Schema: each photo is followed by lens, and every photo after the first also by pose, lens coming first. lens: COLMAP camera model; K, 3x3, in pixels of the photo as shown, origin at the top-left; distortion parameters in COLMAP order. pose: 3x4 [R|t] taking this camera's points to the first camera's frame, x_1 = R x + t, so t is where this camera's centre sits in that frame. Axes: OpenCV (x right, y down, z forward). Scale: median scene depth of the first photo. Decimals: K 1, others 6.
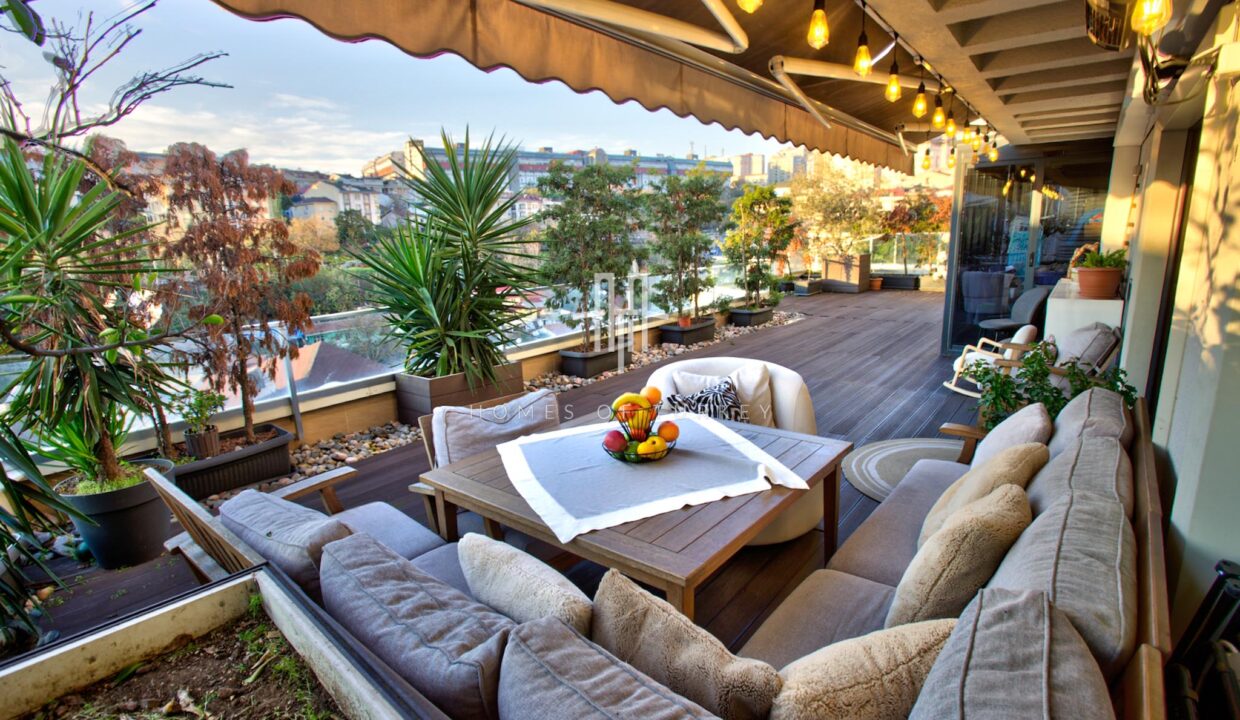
lens RADIAL K [[599.2, 0, 620.0], [0, 599.2, 360.0], [0, 0, 1]] dist [-0.078681, 0.031522]
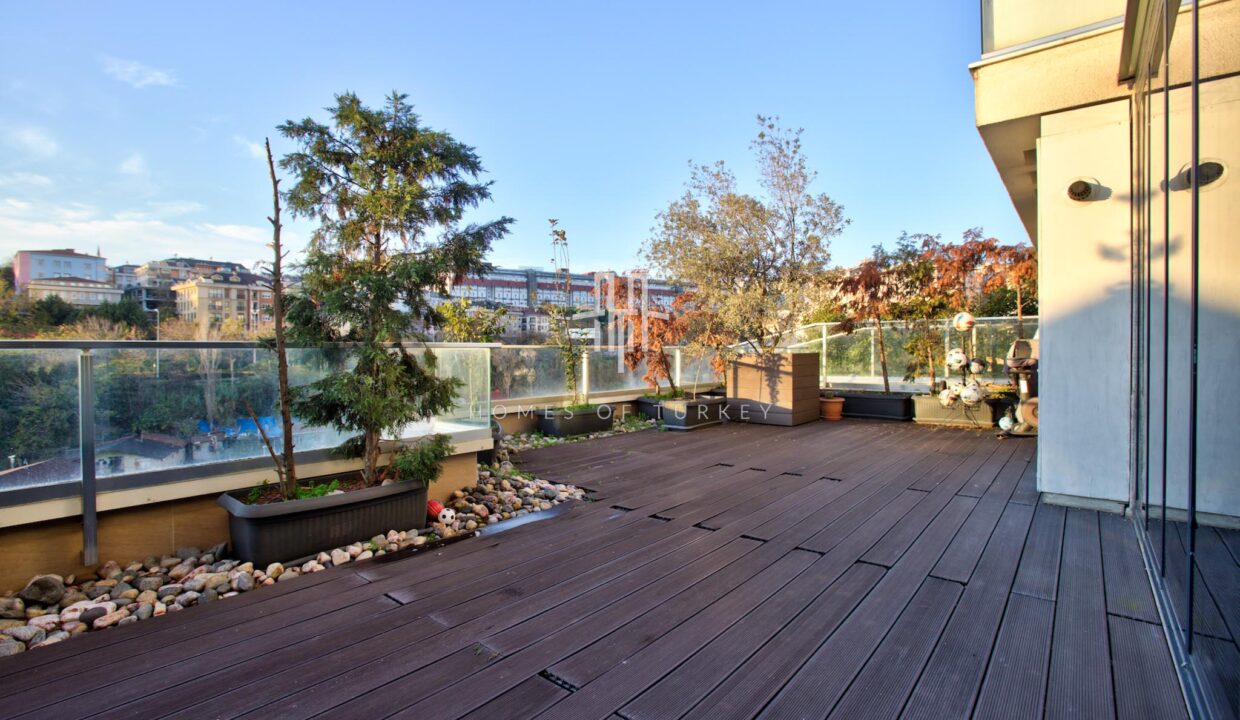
lens RADIAL K [[564.8, 0, 617.0], [0, 564.8, 359.0], [0, 0, 1]] dist [-0.078317, 0.030674]
pose [[0.999119, 0.029190, -0.030160, 0.843356], [-0.034405, 0.981157, -0.190126, -0.234197], [0.024042, 0.190997, 0.981296, 1.630177]]
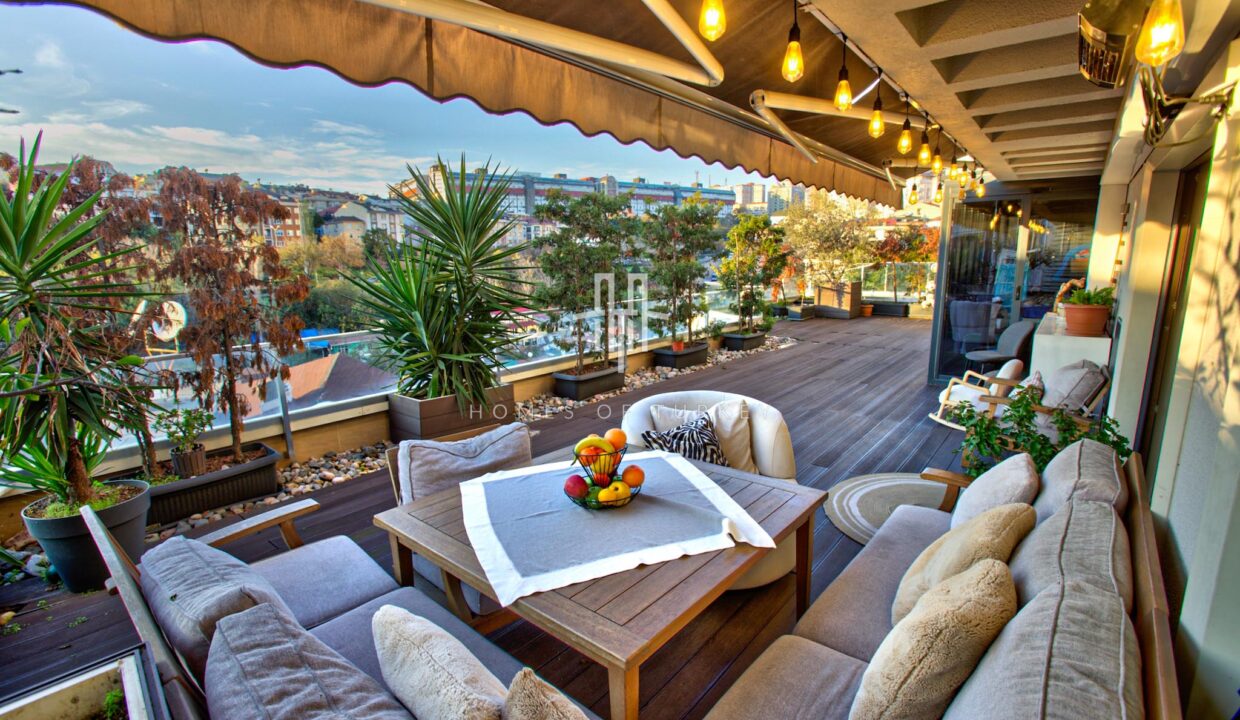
lens RADIAL K [[564.8, 0, 617.0], [0, 564.8, 359.0], [0, 0, 1]] dist [-0.078317, 0.030674]
pose [[0.999646, 0.021328, -0.015916, 0.037011], [-0.021750, 0.999403, -0.026846, -0.025003], [0.015334, 0.027183, 0.999513, 0.052937]]
